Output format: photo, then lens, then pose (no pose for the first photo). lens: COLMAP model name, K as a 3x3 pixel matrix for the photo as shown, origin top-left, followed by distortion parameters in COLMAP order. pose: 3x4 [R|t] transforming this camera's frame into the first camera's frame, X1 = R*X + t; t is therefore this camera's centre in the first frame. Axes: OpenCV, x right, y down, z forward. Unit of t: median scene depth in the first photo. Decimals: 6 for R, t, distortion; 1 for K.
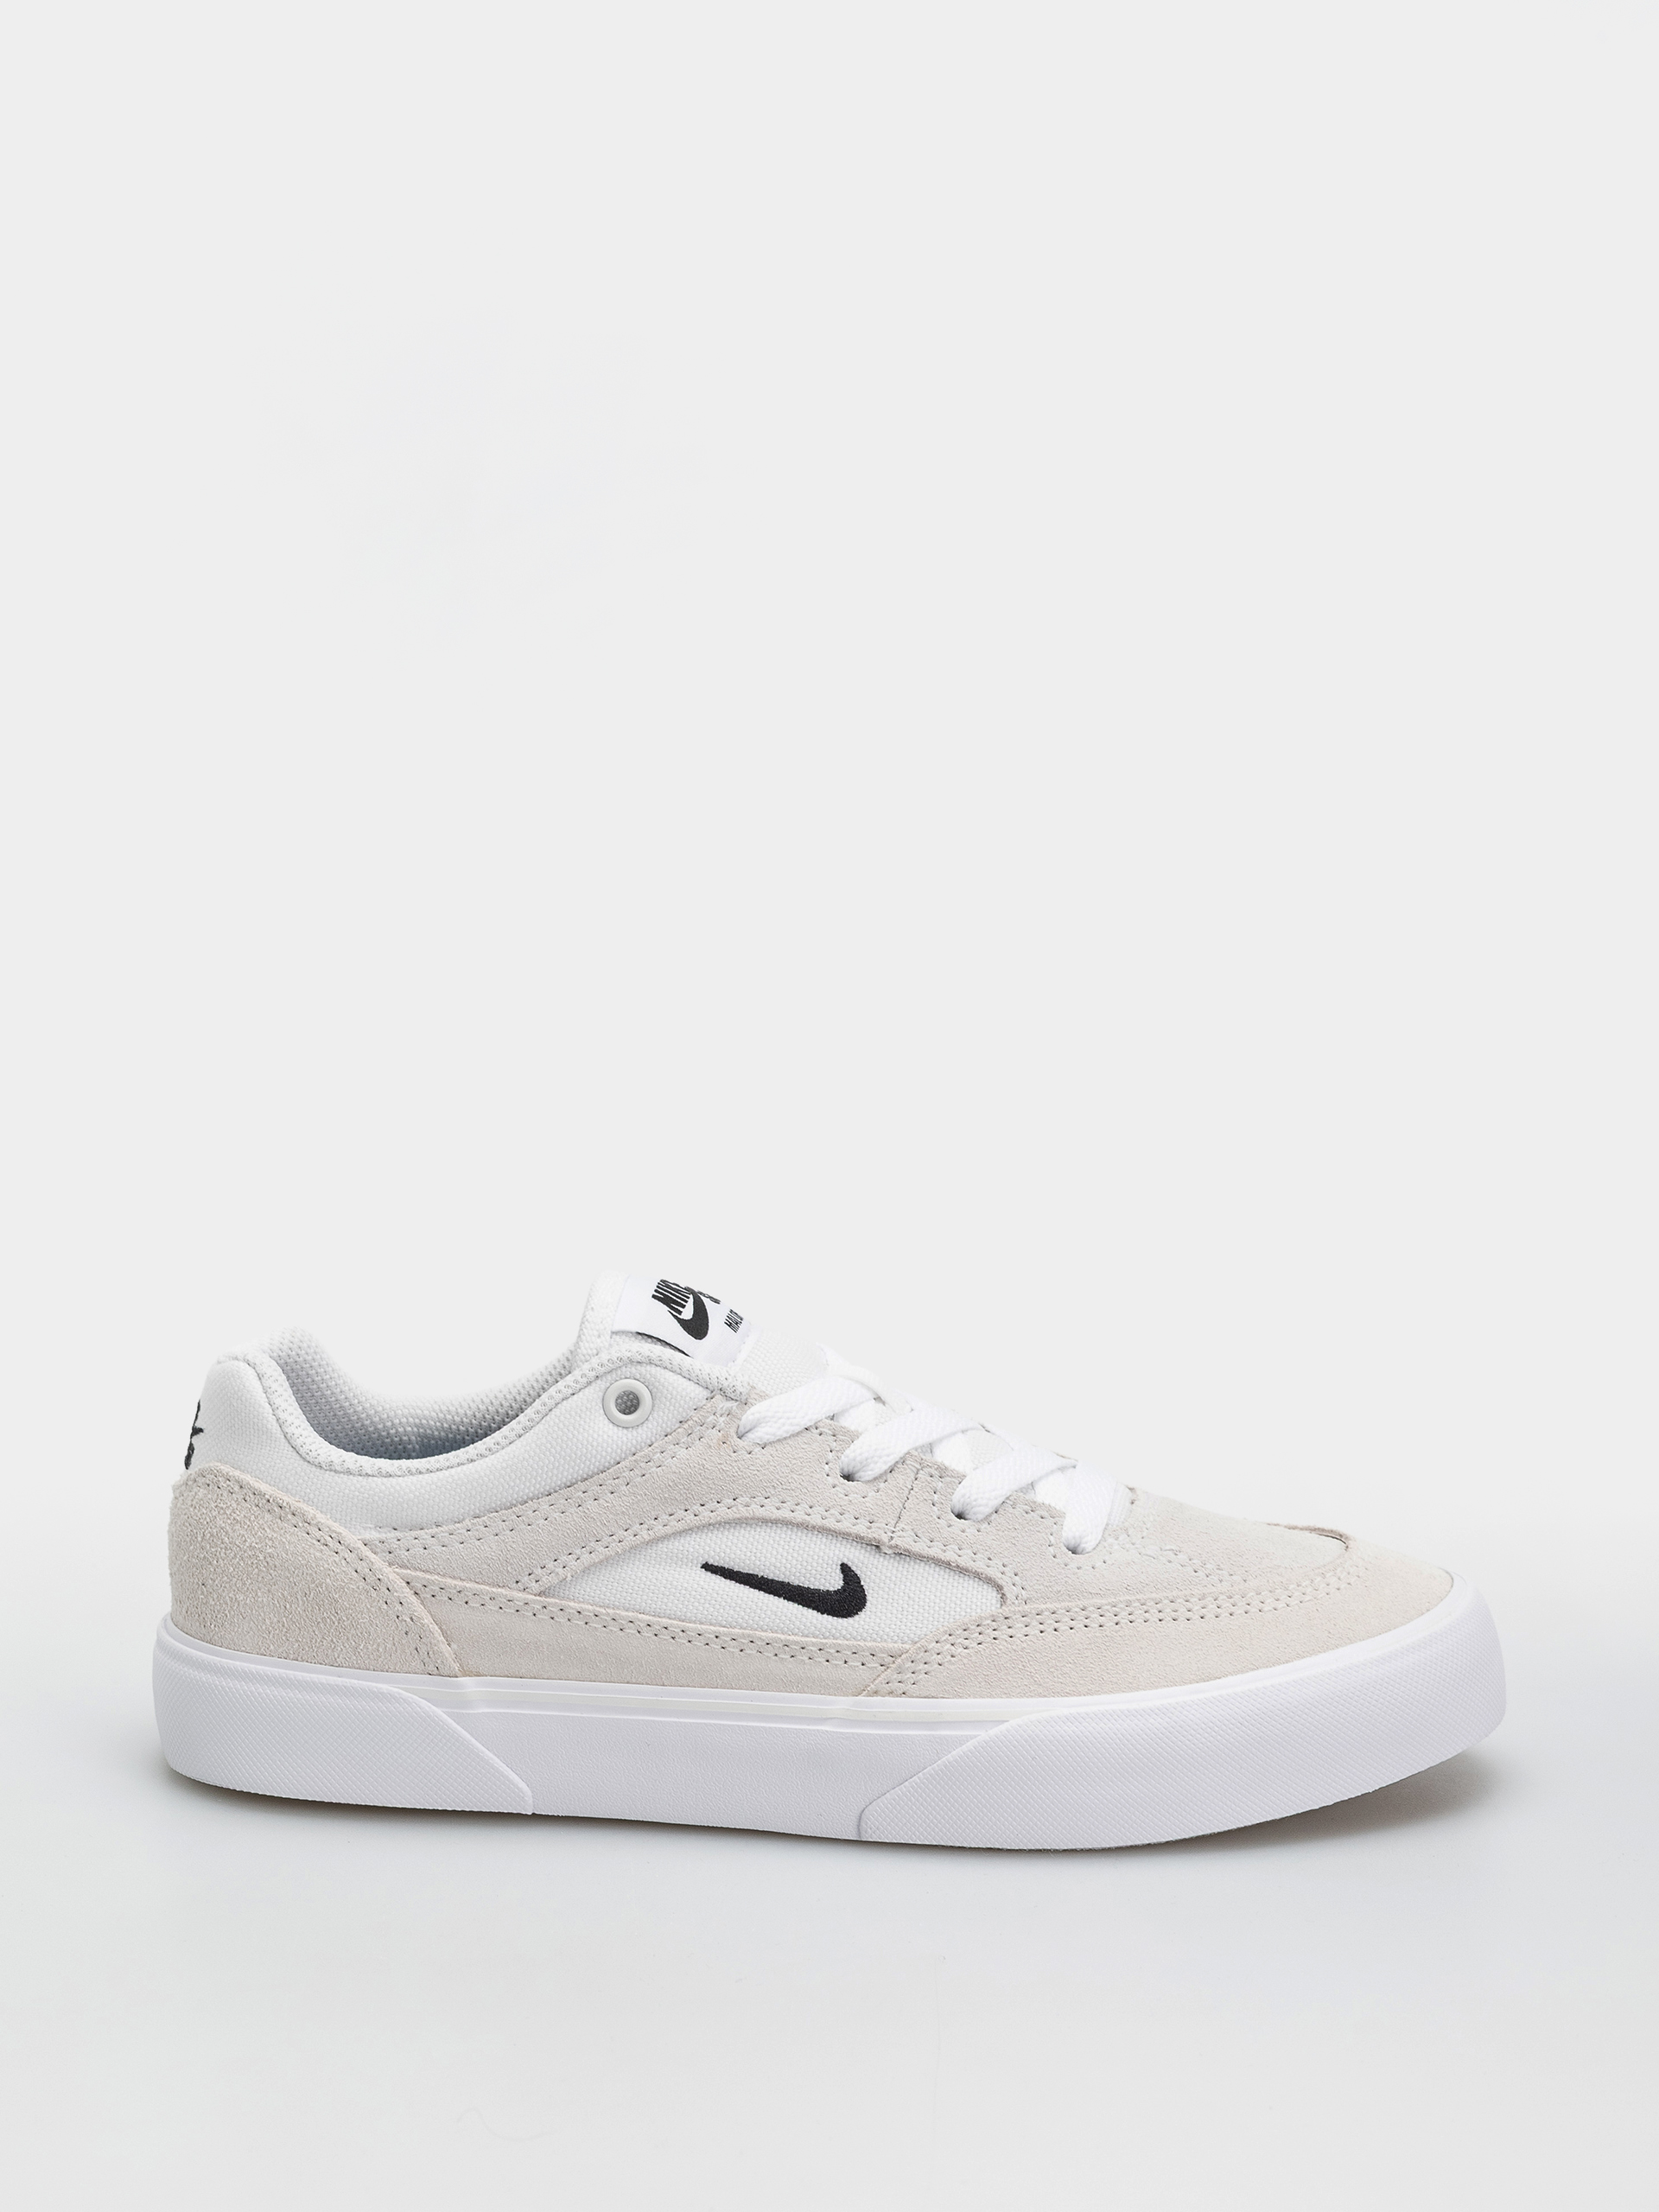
lens RADIAL K [[6501.6, 0, 829.5], [0, 6501.6, 1106.0], [0, 0, 1]] dist [0.085302, -0.321914]
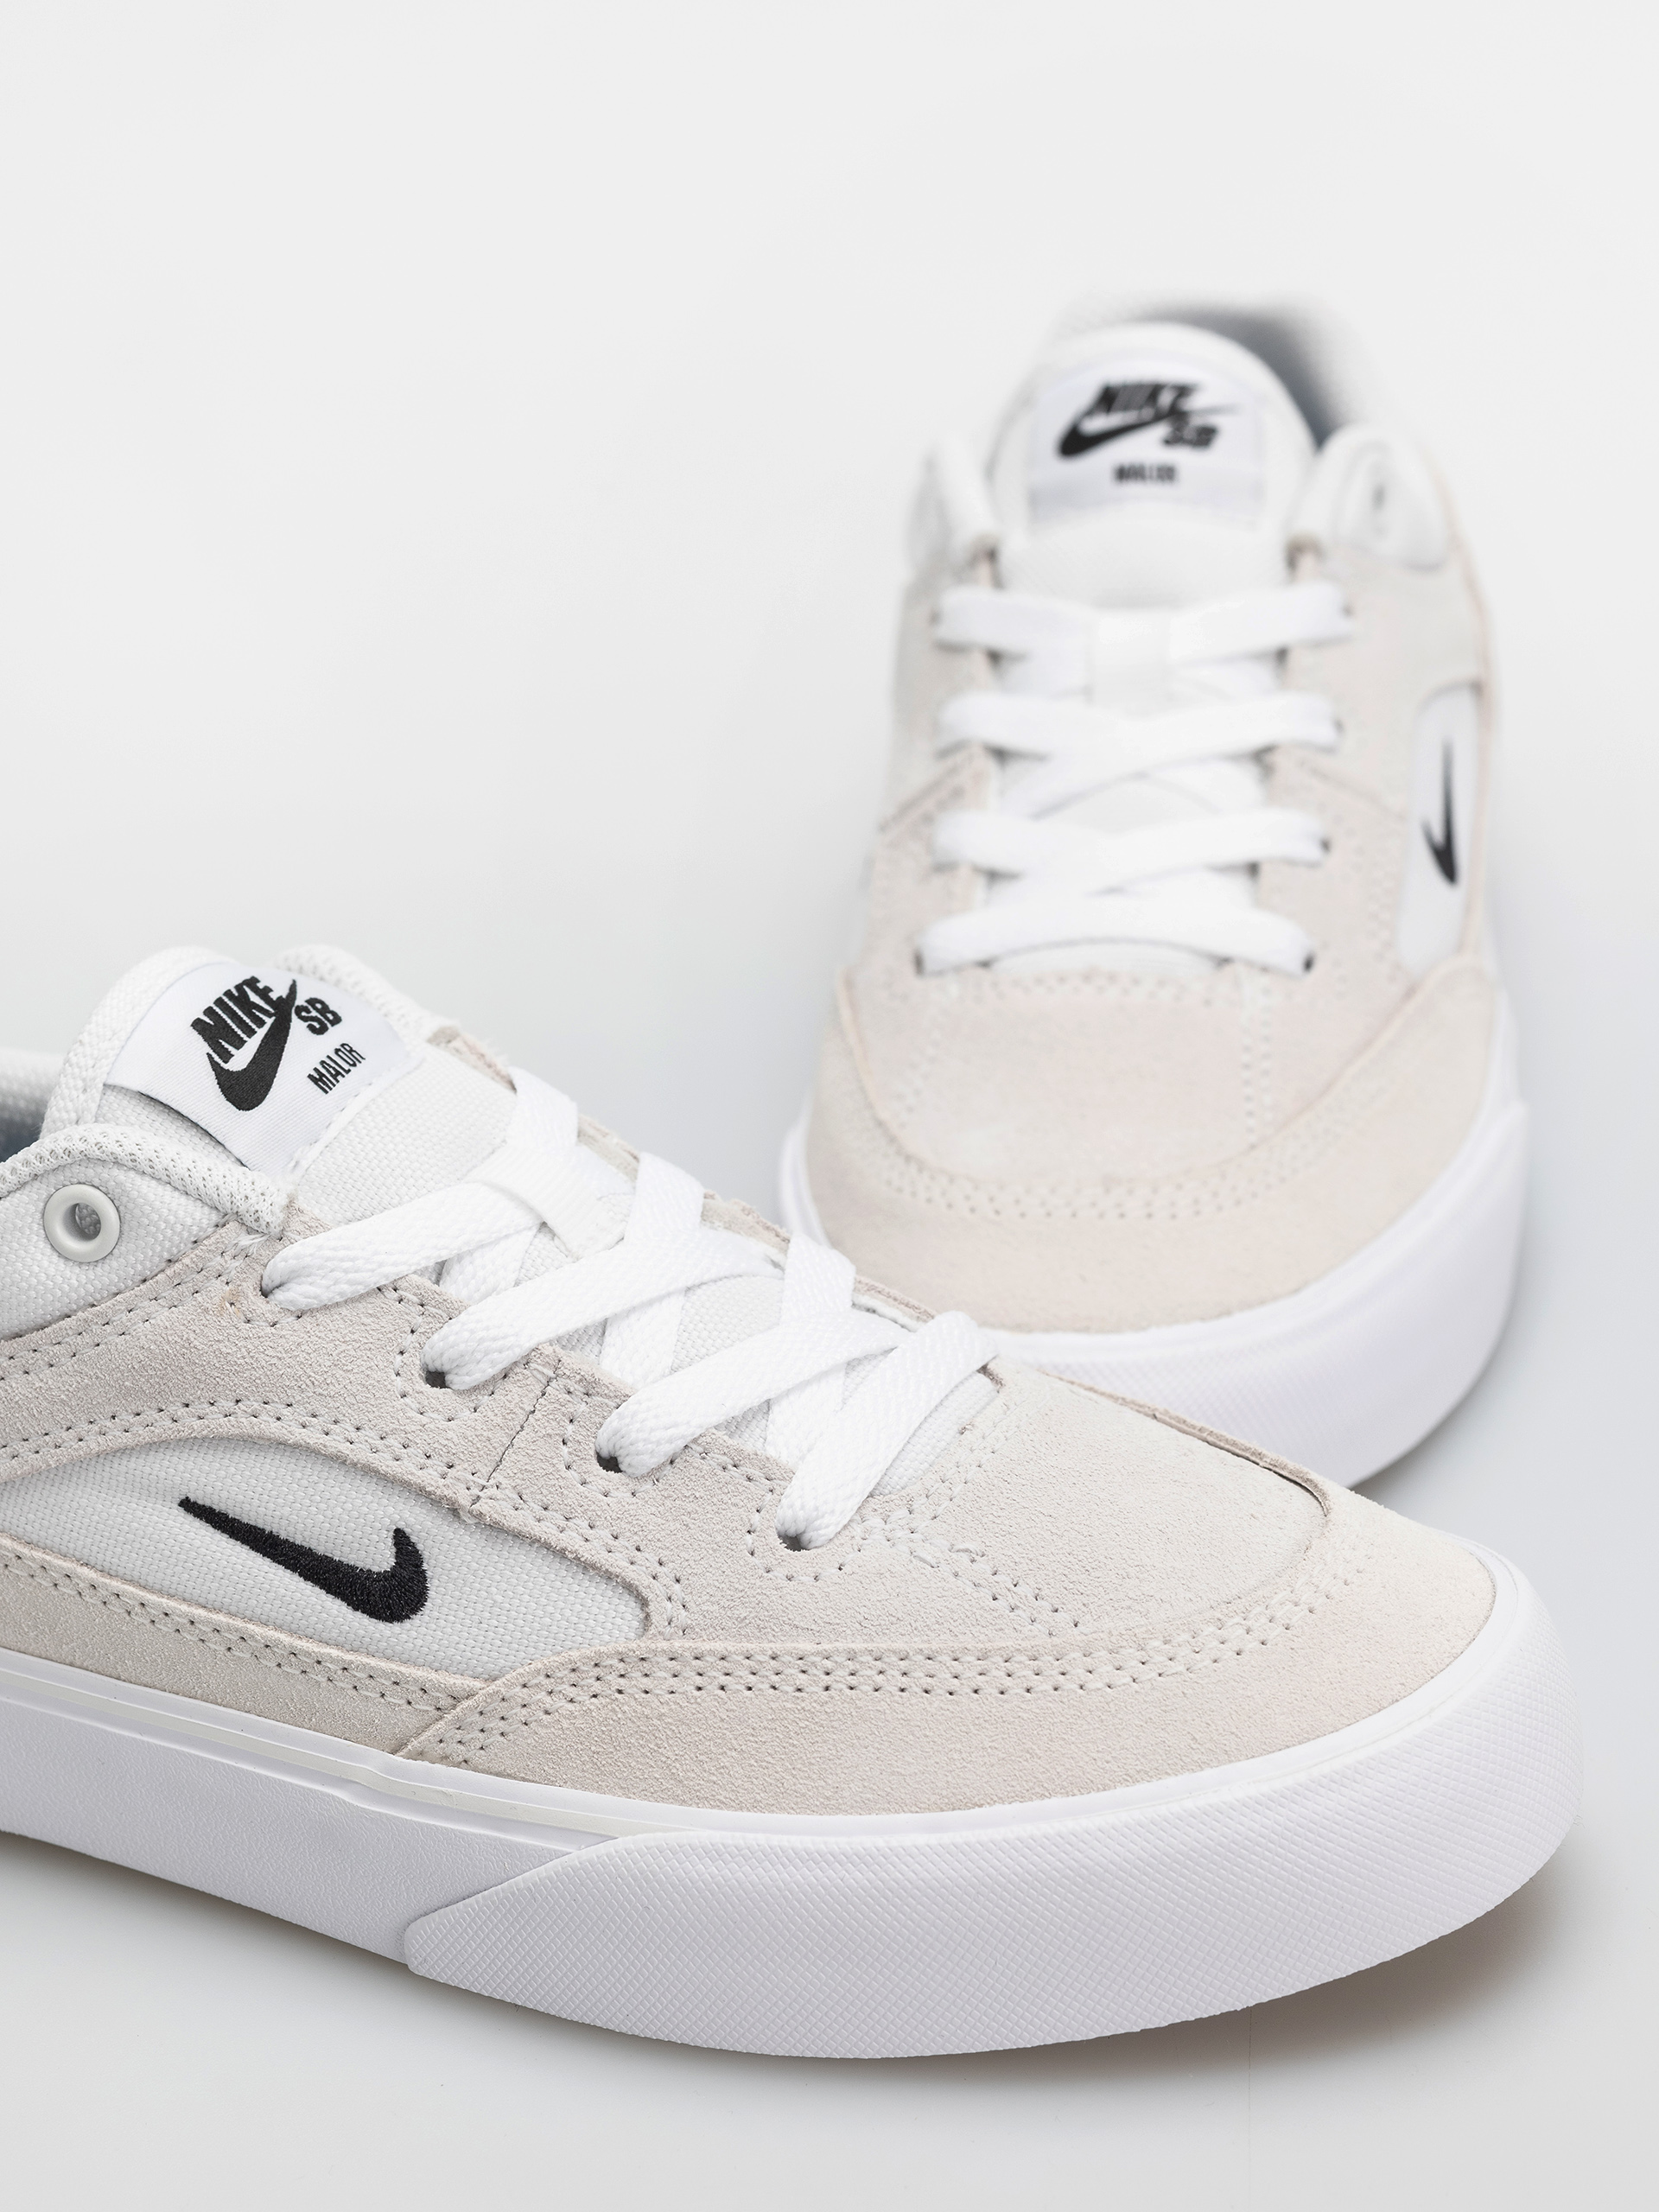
lens RADIAL K [[6501.6, 0, 829.5], [0, 6501.6, 1106.0], [0, 0, 1]] dist [0.085302, -0.321914]
pose [[0.959821, 0.109603, -0.258323, 0.190571], [-0.050560, 0.973048, 0.224992, -0.104412], [0.276020, -0.202891, 0.939493, 0.454844]]
